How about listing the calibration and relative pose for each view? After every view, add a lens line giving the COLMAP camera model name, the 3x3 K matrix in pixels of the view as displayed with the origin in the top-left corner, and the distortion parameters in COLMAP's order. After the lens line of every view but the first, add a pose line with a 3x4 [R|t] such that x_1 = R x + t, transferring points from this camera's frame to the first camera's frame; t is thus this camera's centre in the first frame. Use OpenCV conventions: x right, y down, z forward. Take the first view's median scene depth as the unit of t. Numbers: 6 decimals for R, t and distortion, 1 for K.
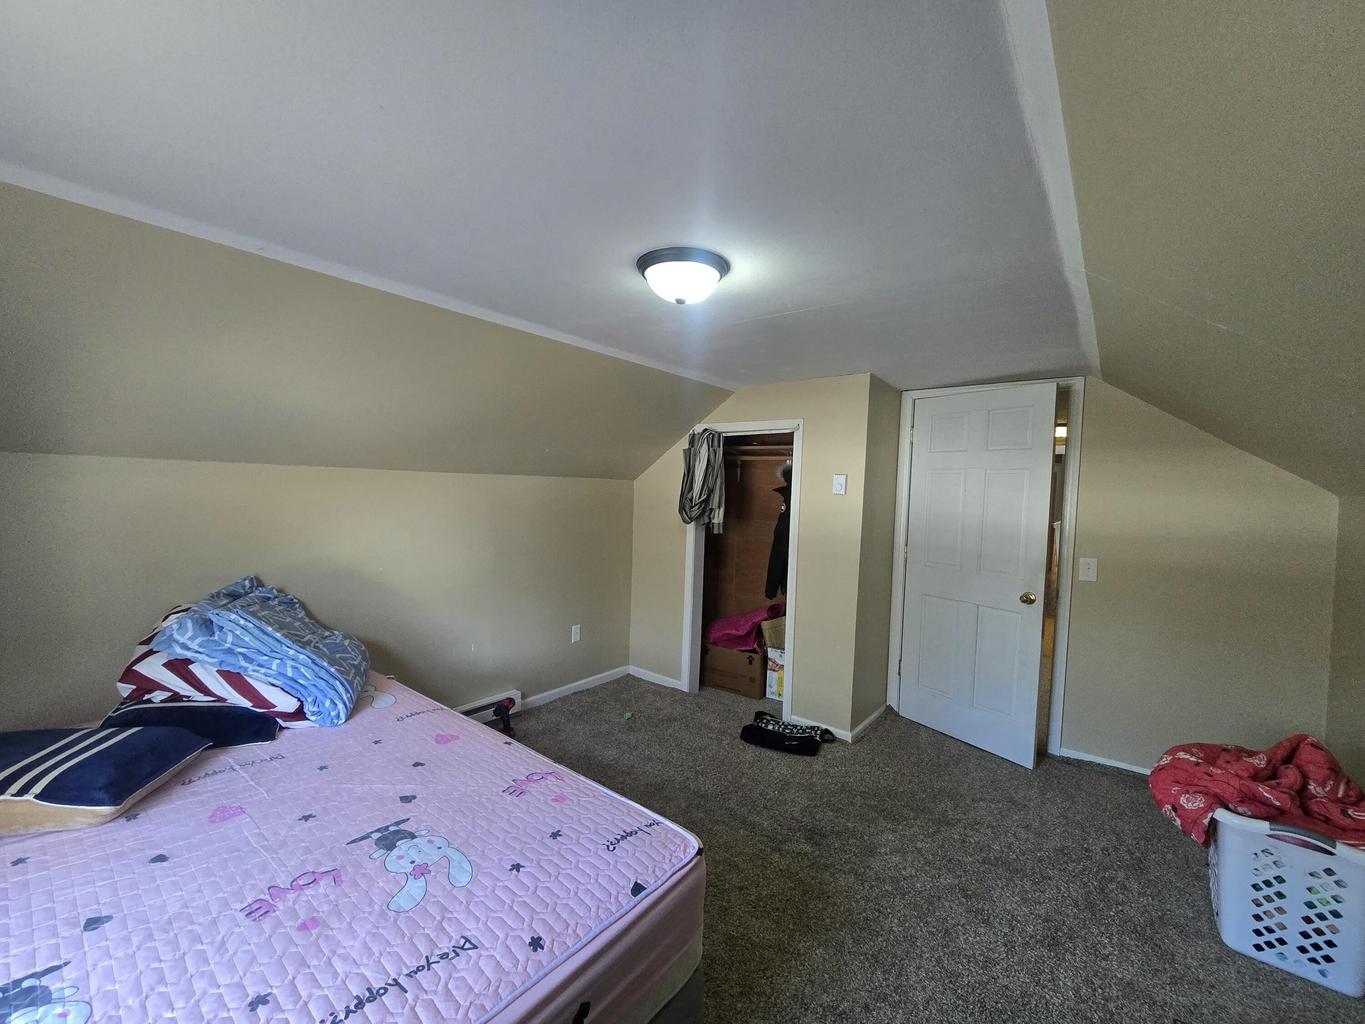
lens RADIAL K [[558.6, 0, 681.6], [0, 558.6, 514.2], [0, 0, 1]] dist [0.000449, -0.000189]
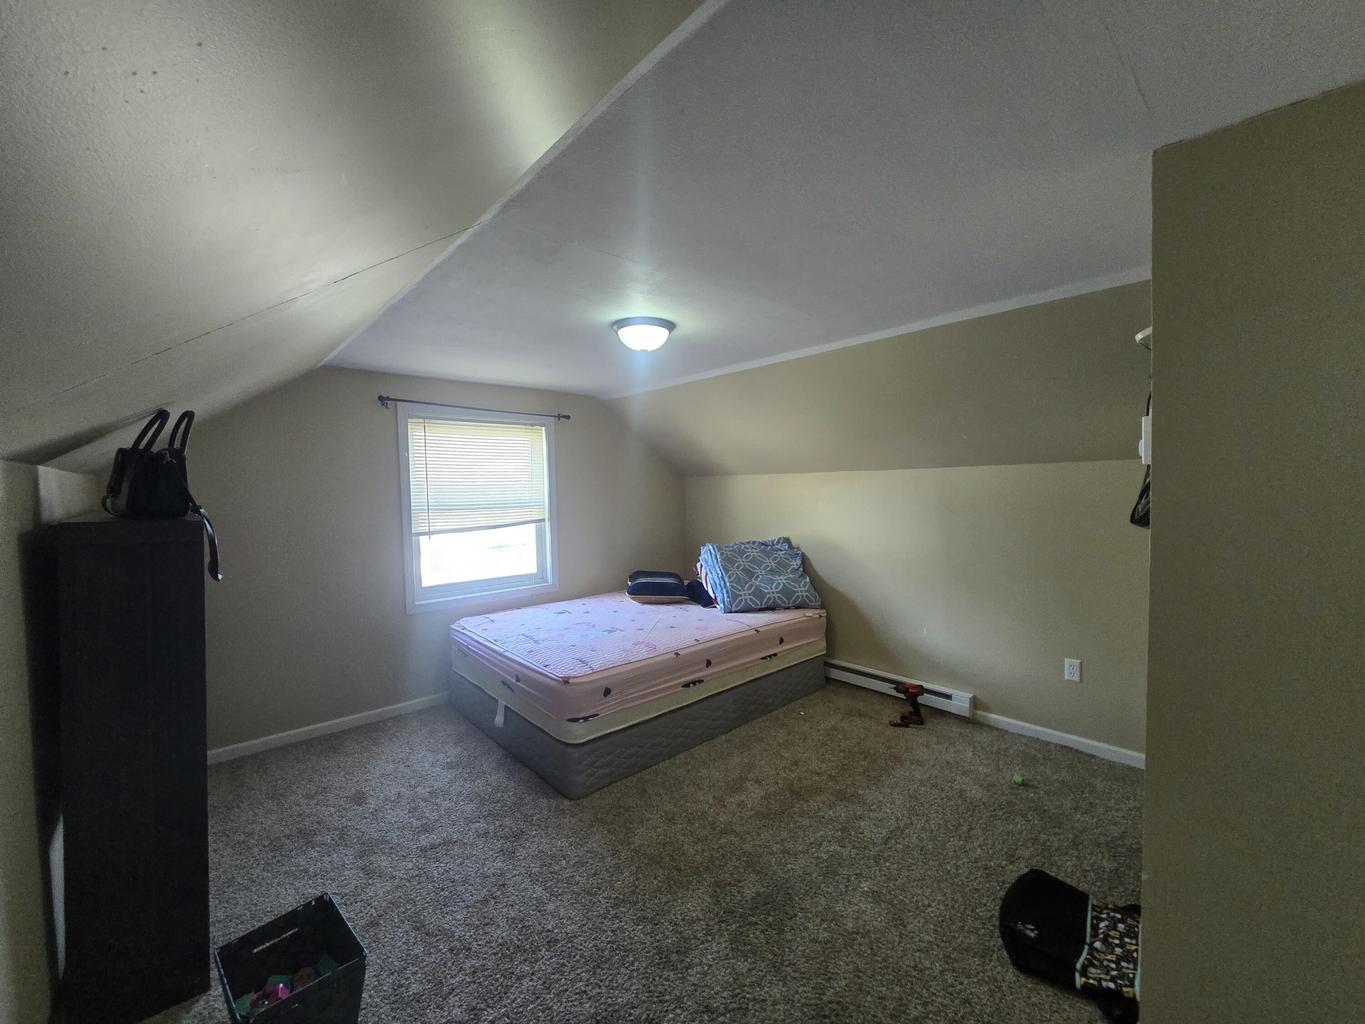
lens RADIAL K [[558.6, 0, 682.8], [0, 558.6, 510.5], [0, 0, 1]] dist [0.000449, -0.000189]
pose [[-0.168694, 0.021267, -0.985439, 0.703284], [-0.031272, 0.999148, 0.026916, -0.004726], [0.985172, 0.035357, -0.167885, 0.666142]]
